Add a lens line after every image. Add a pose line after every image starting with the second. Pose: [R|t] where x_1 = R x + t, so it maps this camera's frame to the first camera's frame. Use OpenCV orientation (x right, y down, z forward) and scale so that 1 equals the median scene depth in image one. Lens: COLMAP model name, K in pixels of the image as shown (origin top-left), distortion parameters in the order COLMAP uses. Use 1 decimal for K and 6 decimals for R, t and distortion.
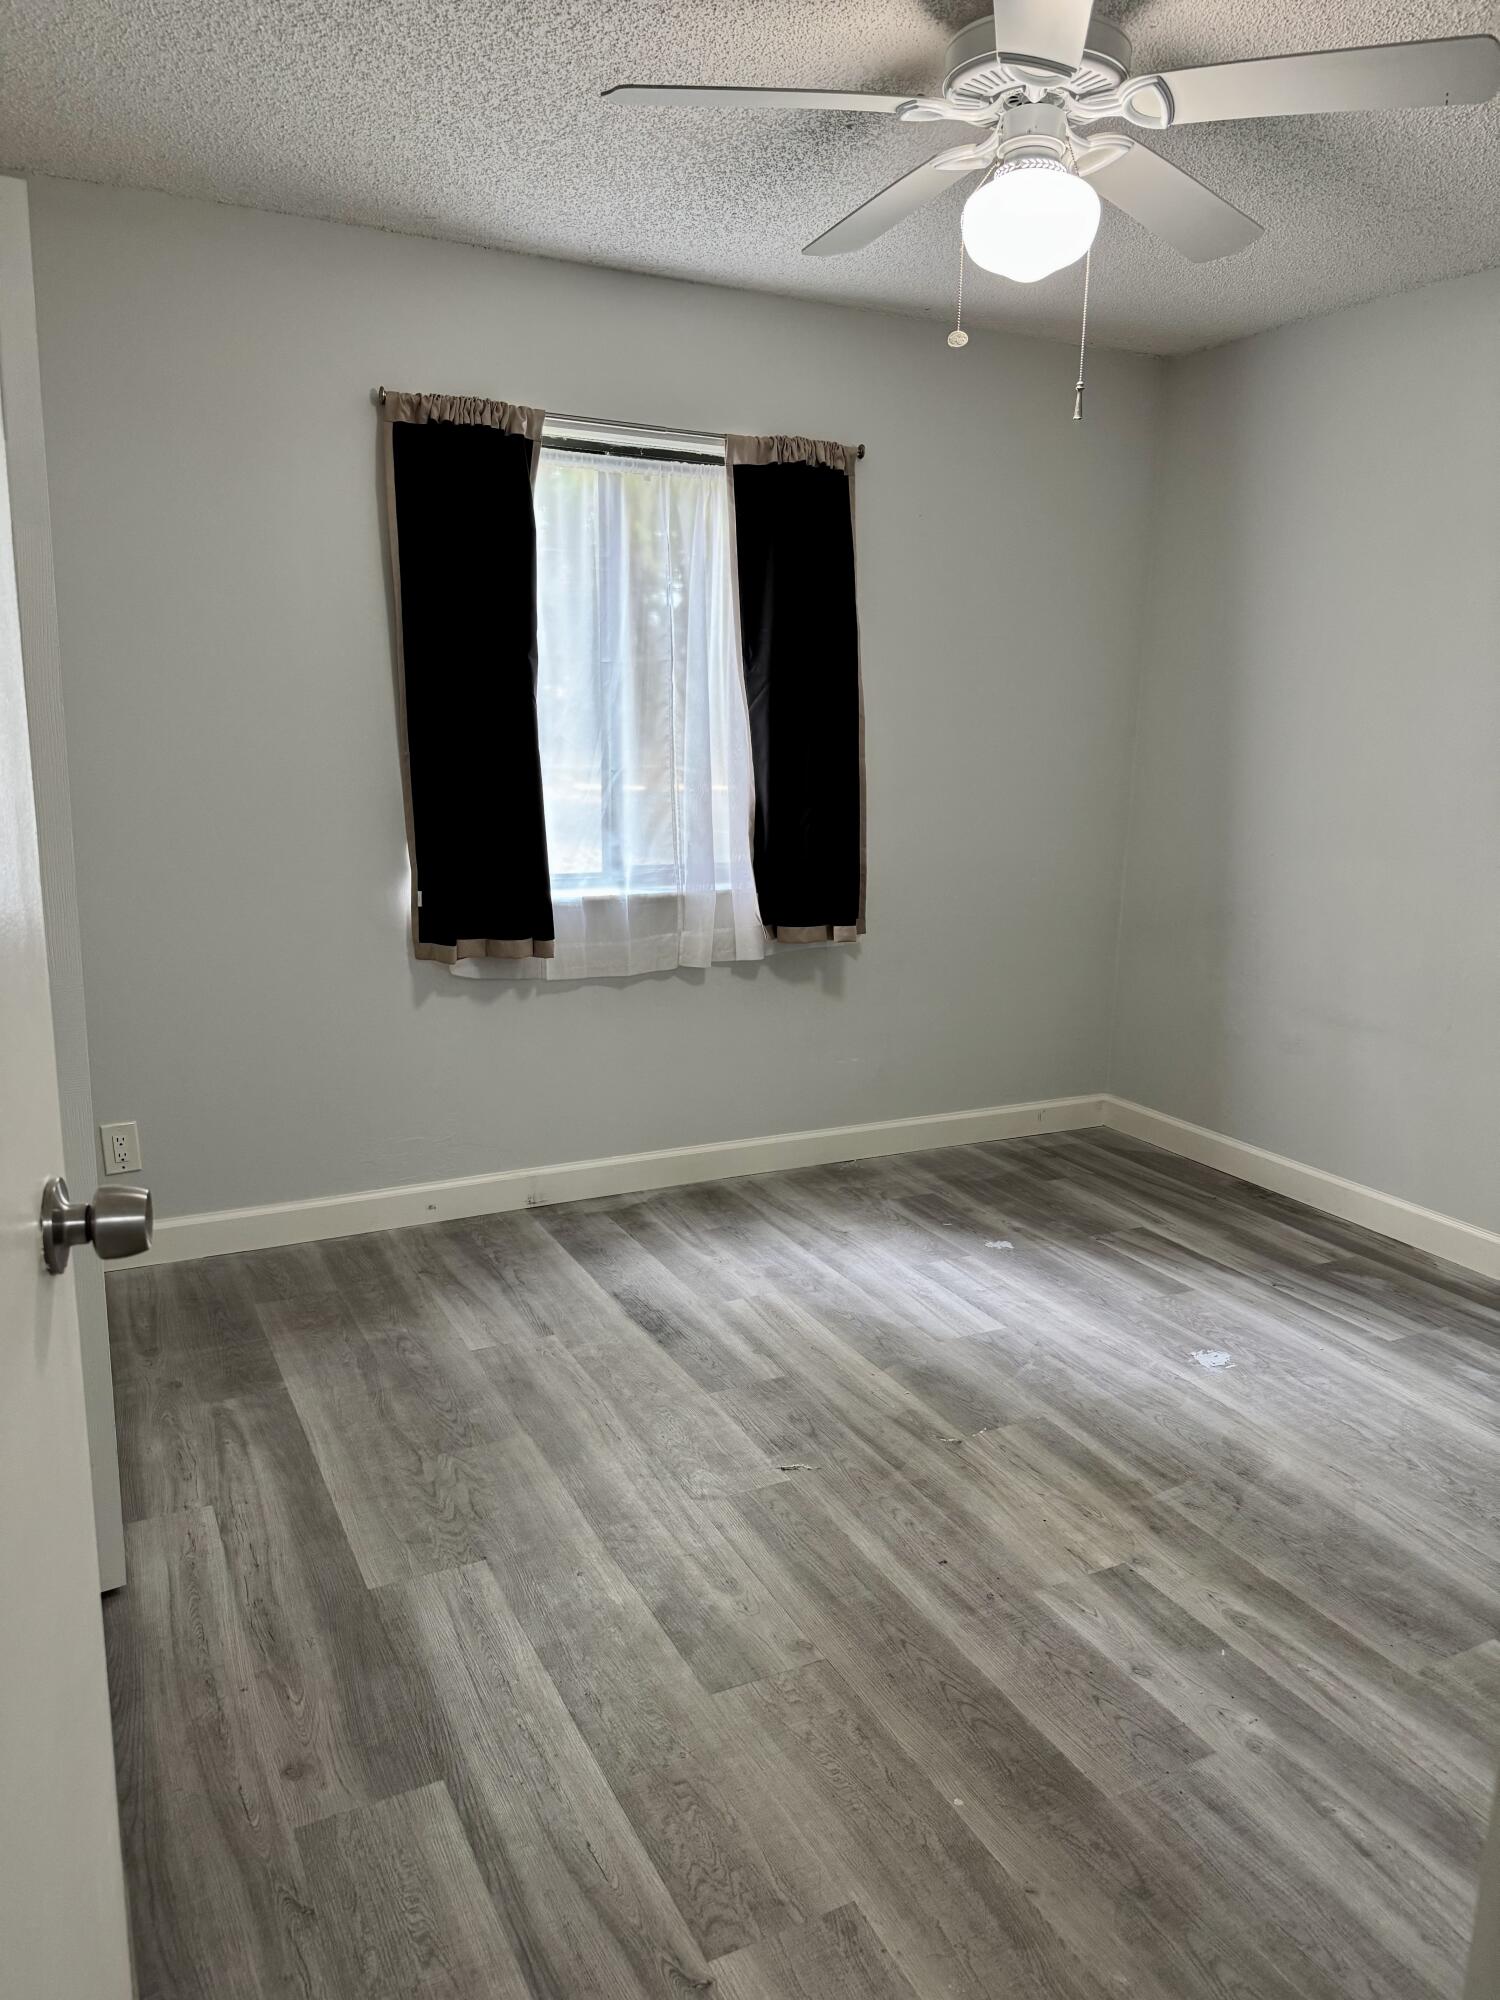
lens RADIAL K [[1412.5, 0, 750.0], [0, 1412.5, 1000.0], [0, 0, 1]] dist [-0.059352, 0.001634]
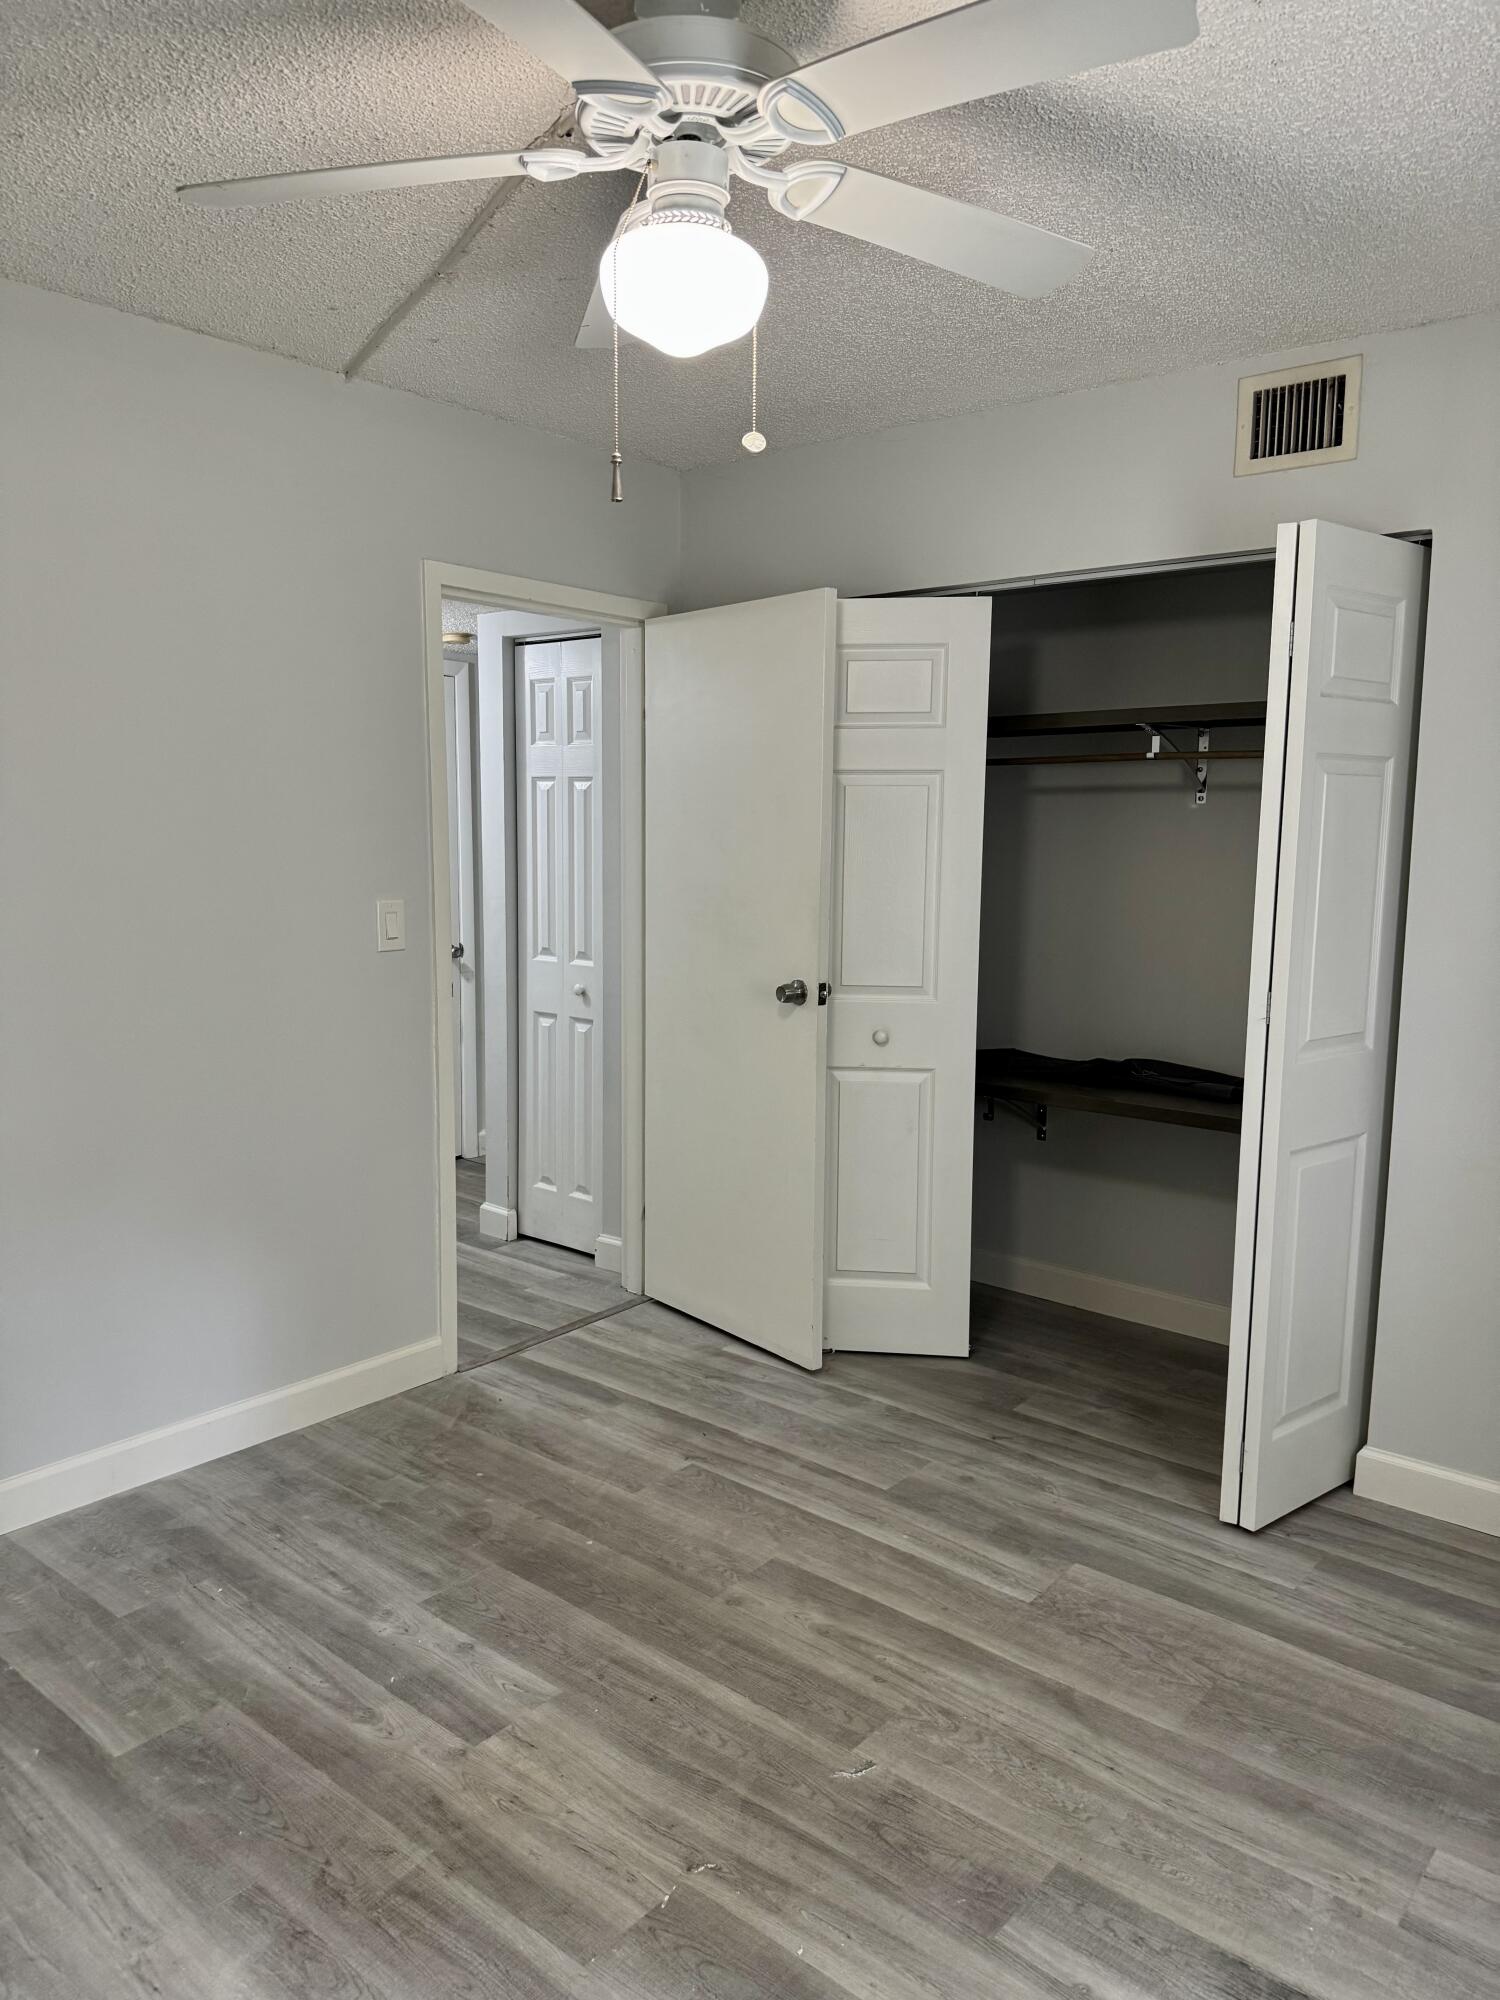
lens RADIAL K [[1412.5, 0, 750.0], [0, 1412.5, 1000.0], [0, 0, 1]] dist [-0.059352, 0.001634]
pose [[-0.920165, 0.024981, -0.390733, 0.467866], [-0.101887, 0.948302, 0.300570, -0.400594], [0.378041, 0.316385, -0.870049, 1.792579]]
